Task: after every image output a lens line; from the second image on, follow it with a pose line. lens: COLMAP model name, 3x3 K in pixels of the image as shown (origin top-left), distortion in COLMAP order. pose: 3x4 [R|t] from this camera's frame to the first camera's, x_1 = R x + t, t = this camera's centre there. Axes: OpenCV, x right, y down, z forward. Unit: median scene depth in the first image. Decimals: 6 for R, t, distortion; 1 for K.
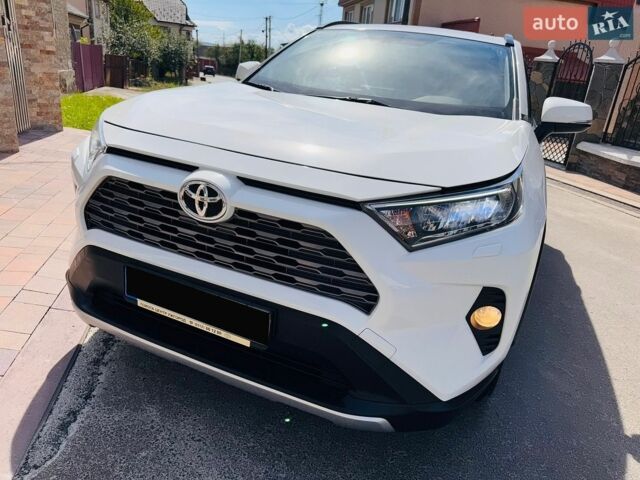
lens RADIAL K [[460.1, 0, 314.4], [0, 460.1, 245.1], [0, 0, 1]] dist [0.040590, -0.055676]
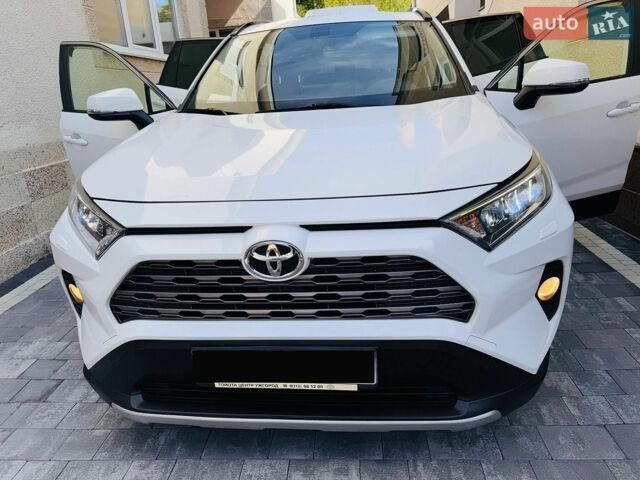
lens RADIAL K [[460.1, 0, 323.0], [0, 460.1, 246.1], [0, 0, 1]] dist [0.040590, -0.055676]
pose [[0.934567, -0.278764, 0.221079, -0.344042], [0.270379, 0.960352, 0.067959, -0.158389], [-0.231258, -0.003737, 0.972885, 0.071862]]
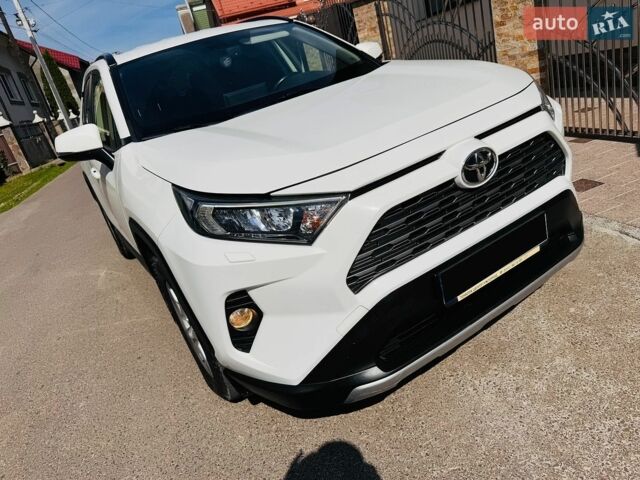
lens RADIAL K [[460.1, 0, 314.7], [0, 460.1, 248.0], [0, 0, 1]] dist [0.040590, -0.055676]
pose [[0.508477, -0.561427, 0.652879, -1.277442], [0.573311, 0.786456, 0.229786, -0.423346], [-0.642469, 0.257462, 0.721767, 0.493631]]
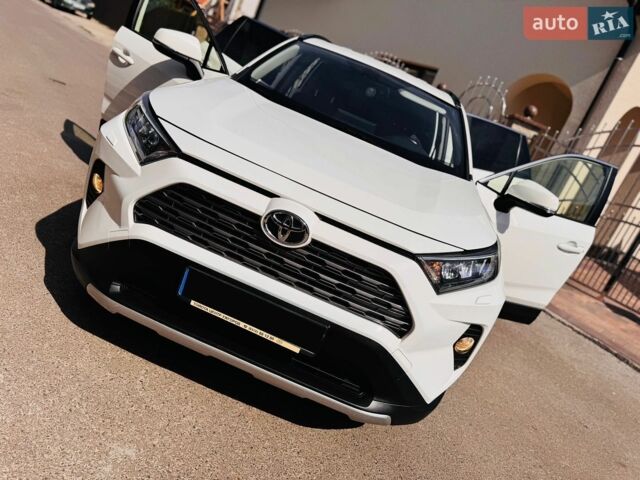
lens RADIAL K [[460.1, 0, 316.5], [0, 460.1, 243.4], [0, 0, 1]] dist [0.040590, -0.055676]
pose [[0.931726, 0.150566, 0.330480, -0.543644], [-0.168901, 0.985255, 0.027303, -0.101887], [-0.321496, -0.081258, 0.943418, -0.121561]]
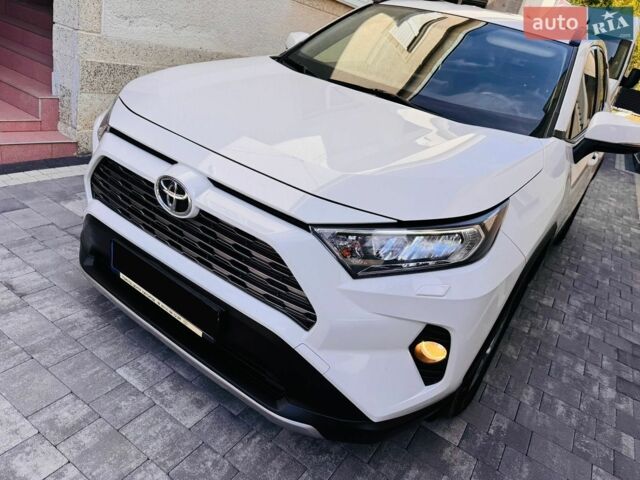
lens RADIAL K [[460.1, 0, 325.2], [0, 460.1, 246.2], [0, 0, 1]] dist [0.040590, -0.055676]
pose [[0.978222, 0.160346, -0.131799, 0.252907], [-0.146856, 0.983415, 0.106438, -0.145512], [0.146680, -0.084764, 0.985546, 0.000008]]
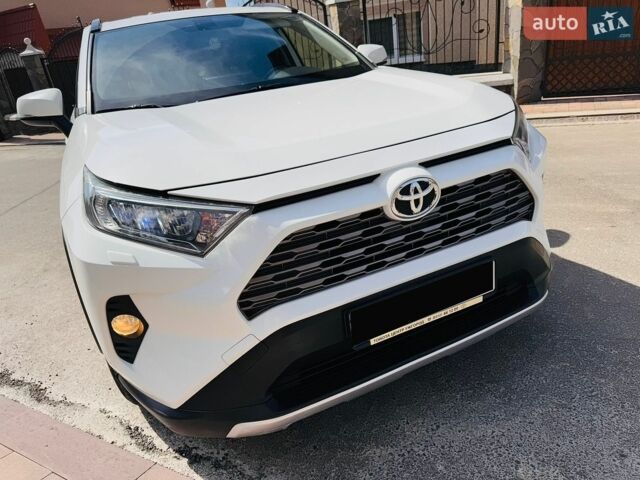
lens RADIAL K [[460.1, 0, 327.9], [0, 460.1, 249.1], [0, 0, 1]] dist [0.040590, -0.055676]
pose [[0.612051, -0.481205, 0.627563, -1.014452], [0.451384, 0.864170, 0.222404, -0.301918], [-0.649343, 0.147149, 0.746124, 0.402161]]
